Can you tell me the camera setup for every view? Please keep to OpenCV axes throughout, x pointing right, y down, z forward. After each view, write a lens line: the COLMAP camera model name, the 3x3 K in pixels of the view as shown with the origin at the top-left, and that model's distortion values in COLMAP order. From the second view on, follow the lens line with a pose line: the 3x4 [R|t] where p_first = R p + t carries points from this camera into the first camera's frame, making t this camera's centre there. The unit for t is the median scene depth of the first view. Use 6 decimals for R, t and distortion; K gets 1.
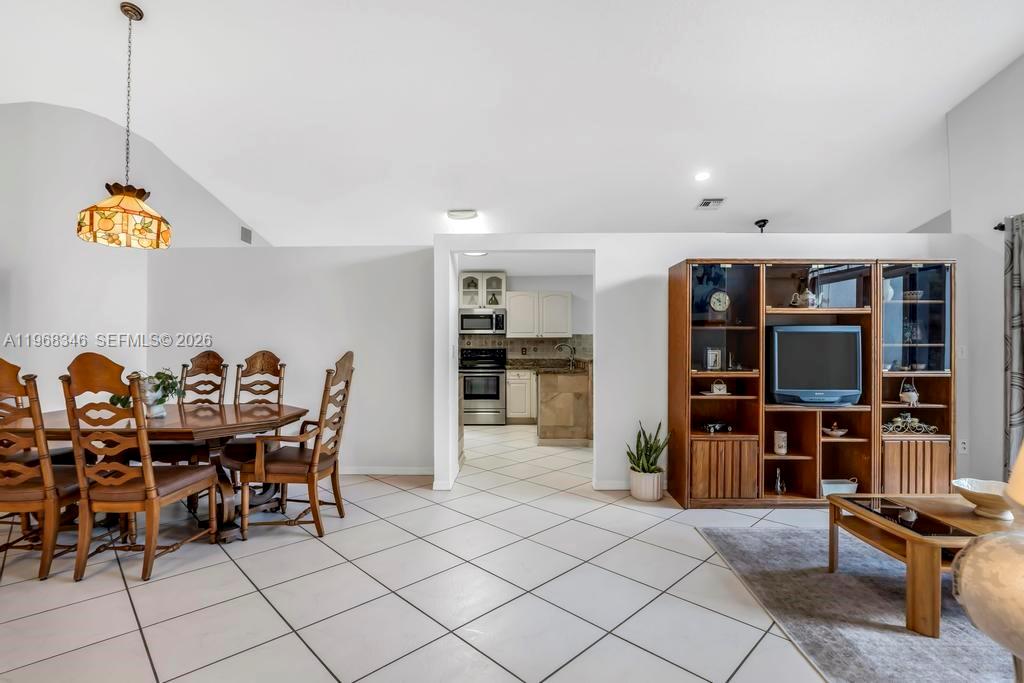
lens RADIAL K [[476.1, 0, 512.0], [0, 476.1, 341.5], [0, 0, 1]] dist [-0.014892, -0.000351]
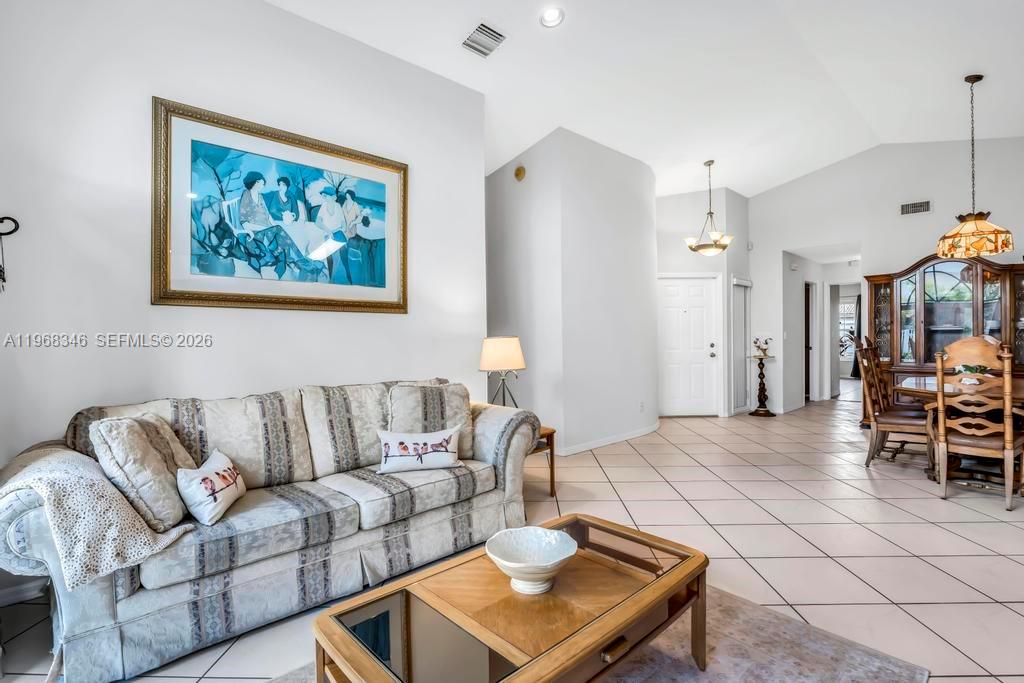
lens RADIAL K [[498.9, 0, 527.3], [0, 498.9, 330.7], [0, 0, 1]] dist [-0.002578, -0.000158]
pose [[-0.690725, 0.002132, -0.723114, 0.981114], [0.019907, 0.999673, -0.016069, 0.005014], [0.722843, -0.025494, -0.690542, 0.943508]]
